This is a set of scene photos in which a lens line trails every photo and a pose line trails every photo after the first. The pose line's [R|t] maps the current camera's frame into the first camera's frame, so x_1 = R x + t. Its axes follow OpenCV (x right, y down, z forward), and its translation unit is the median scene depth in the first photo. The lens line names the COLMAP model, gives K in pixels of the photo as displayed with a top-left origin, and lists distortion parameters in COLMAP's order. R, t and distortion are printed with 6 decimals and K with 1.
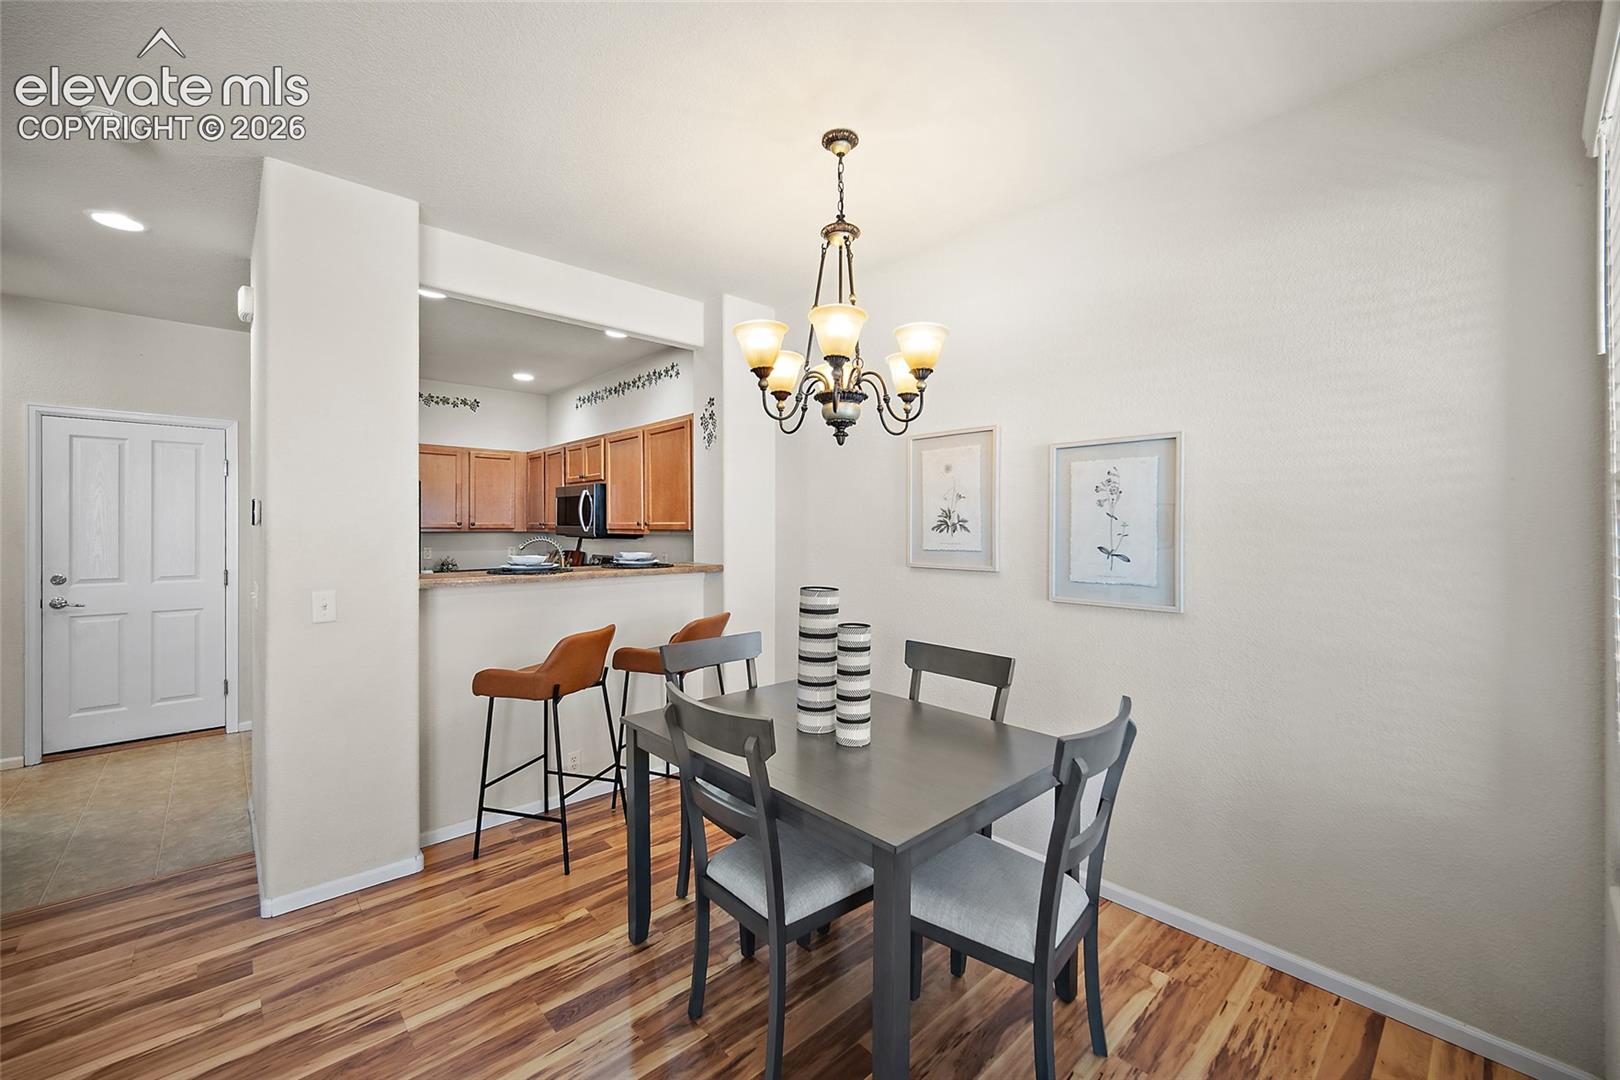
lens RADIAL K [[646.8, 0, 810.8], [0, 646.8, 530.4], [0, 0, 1]] dist [0.000447, -0.000128]
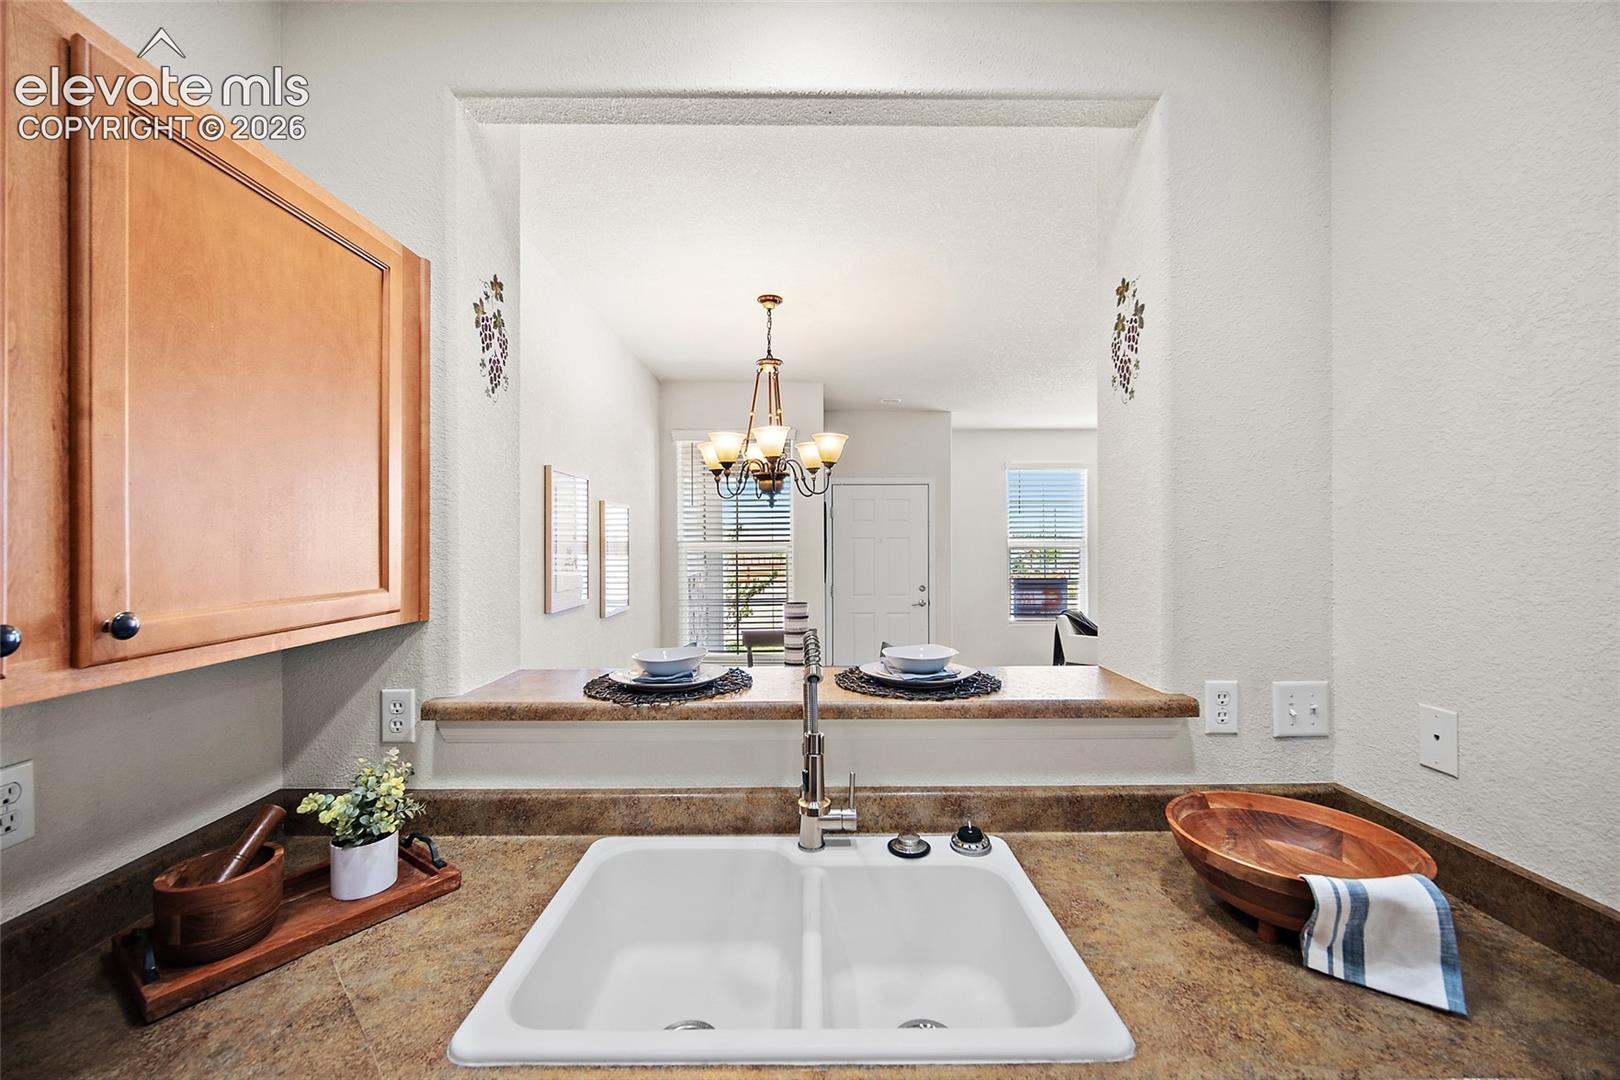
lens RADIAL K [[636.0, 0, 812.5], [0, 636.0, 539.8], [0, 0, 1]] dist [-0.001551, -0.000294]
pose [[-0.742805, 0.002059, 0.669505, -0.753219], [0.006289, 0.999973, 0.003902, -0.049075], [-0.669479, 0.007109, -0.742797, 1.527036]]
